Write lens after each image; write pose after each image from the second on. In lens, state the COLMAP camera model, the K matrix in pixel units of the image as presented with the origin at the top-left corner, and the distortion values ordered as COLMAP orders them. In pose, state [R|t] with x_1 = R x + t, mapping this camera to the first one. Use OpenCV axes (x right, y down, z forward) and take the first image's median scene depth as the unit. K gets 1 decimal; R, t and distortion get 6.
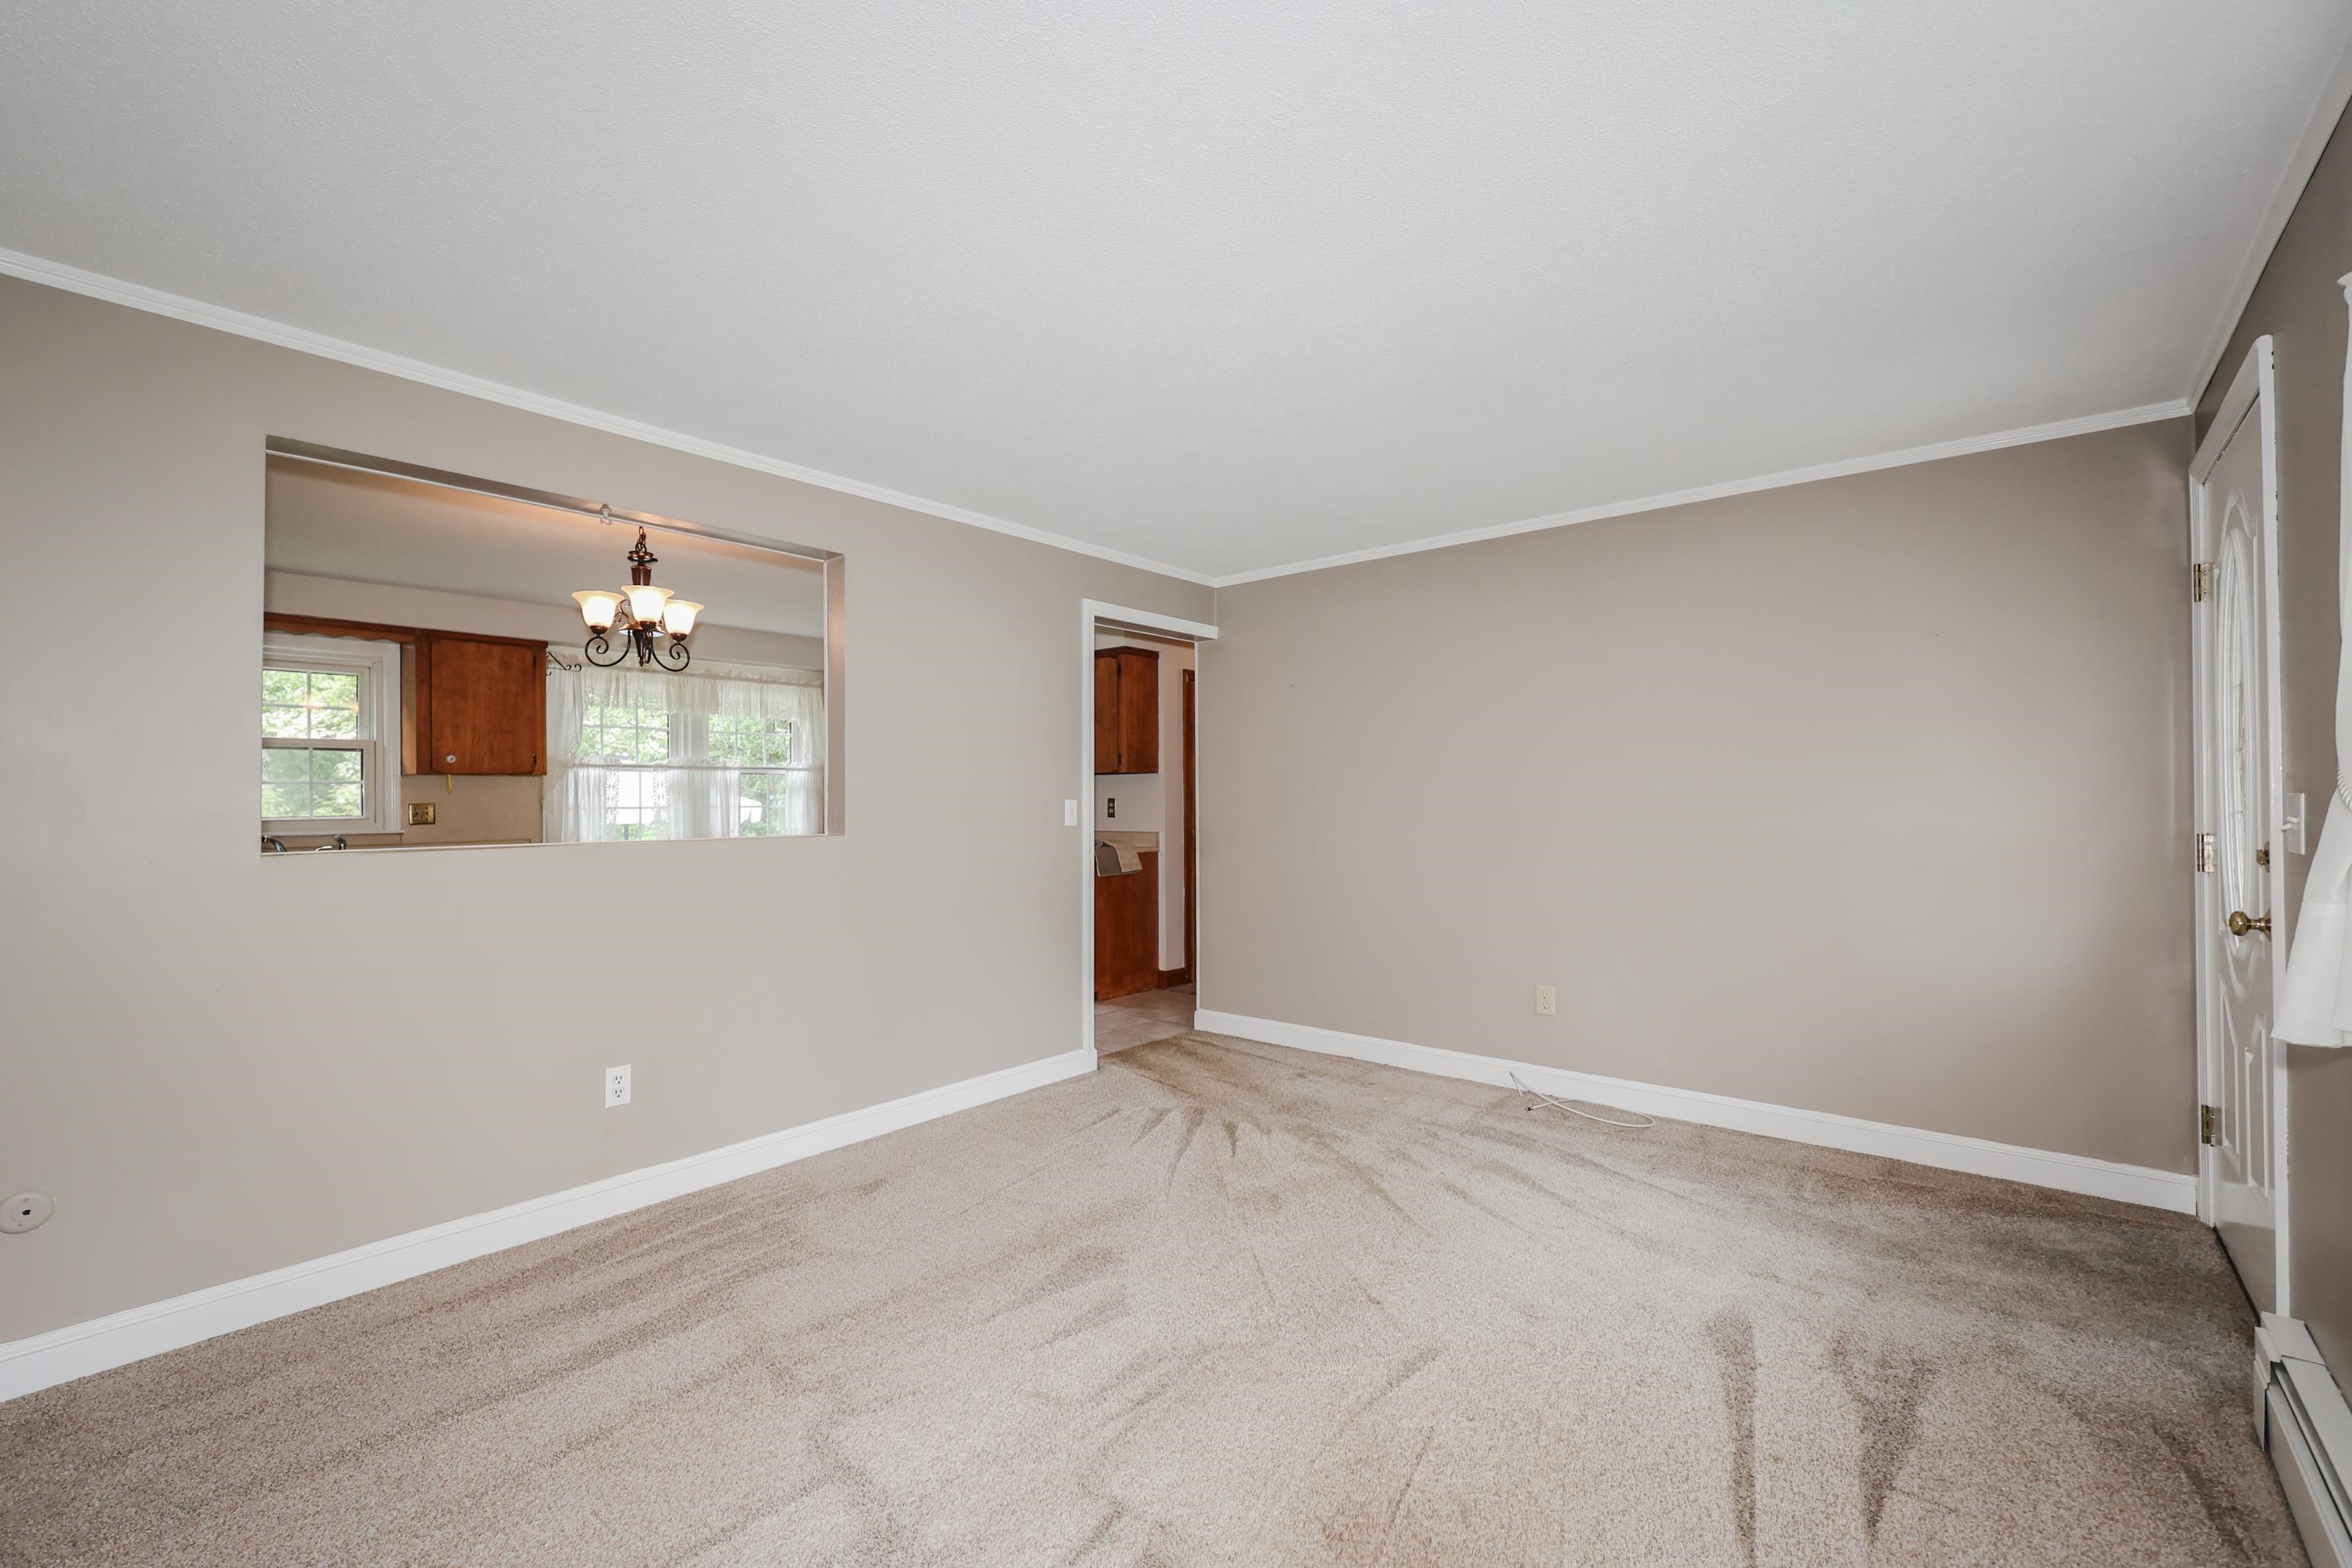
lens RADIAL K [[991.3, 0, 1164.4], [0, 991.3, 780.4], [0, 0, 1]] dist [0.001908, 0.000109]
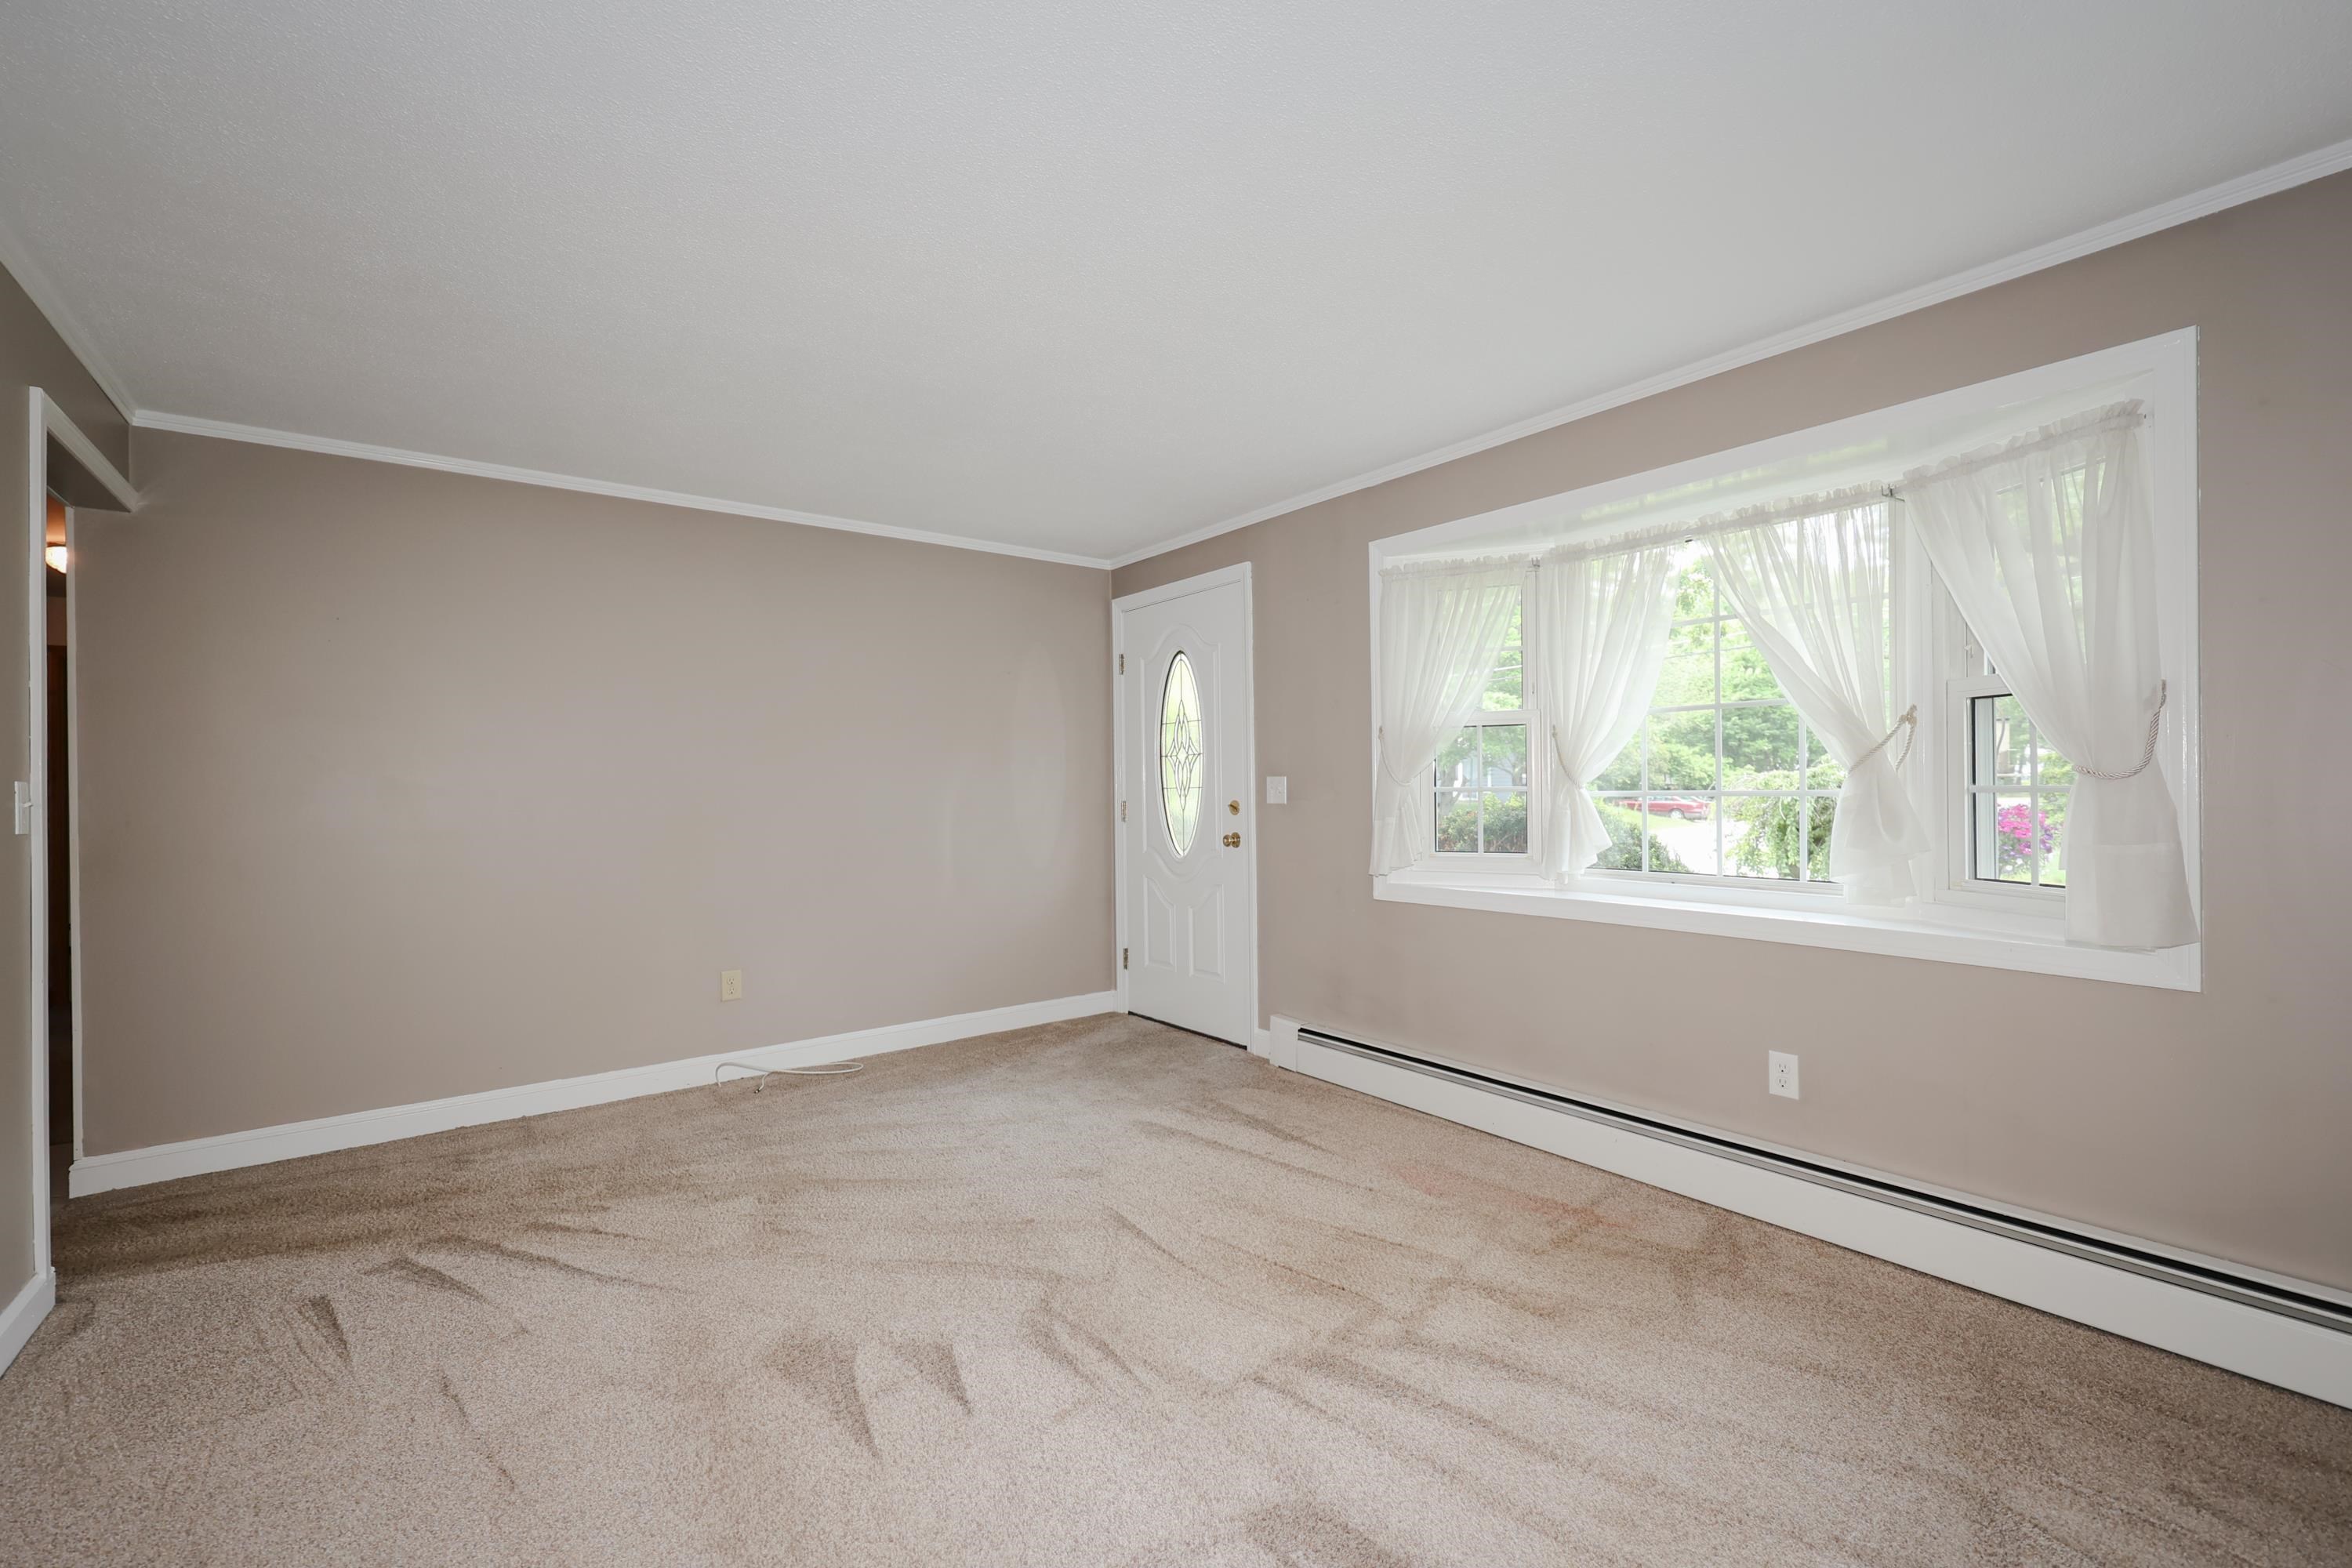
lens RADIAL K [[1012.5, 0, 1176.0], [0, 1012.5, 784.0], [0, 0, 1]] dist [0.001051, -0.000190]
pose [[0.224460, -0.002347, 0.974480, -0.599518], [-0.001650, 0.999995, 0.002789, 0.021179], [-0.974482, -0.002234, 0.224455, 0.408802]]
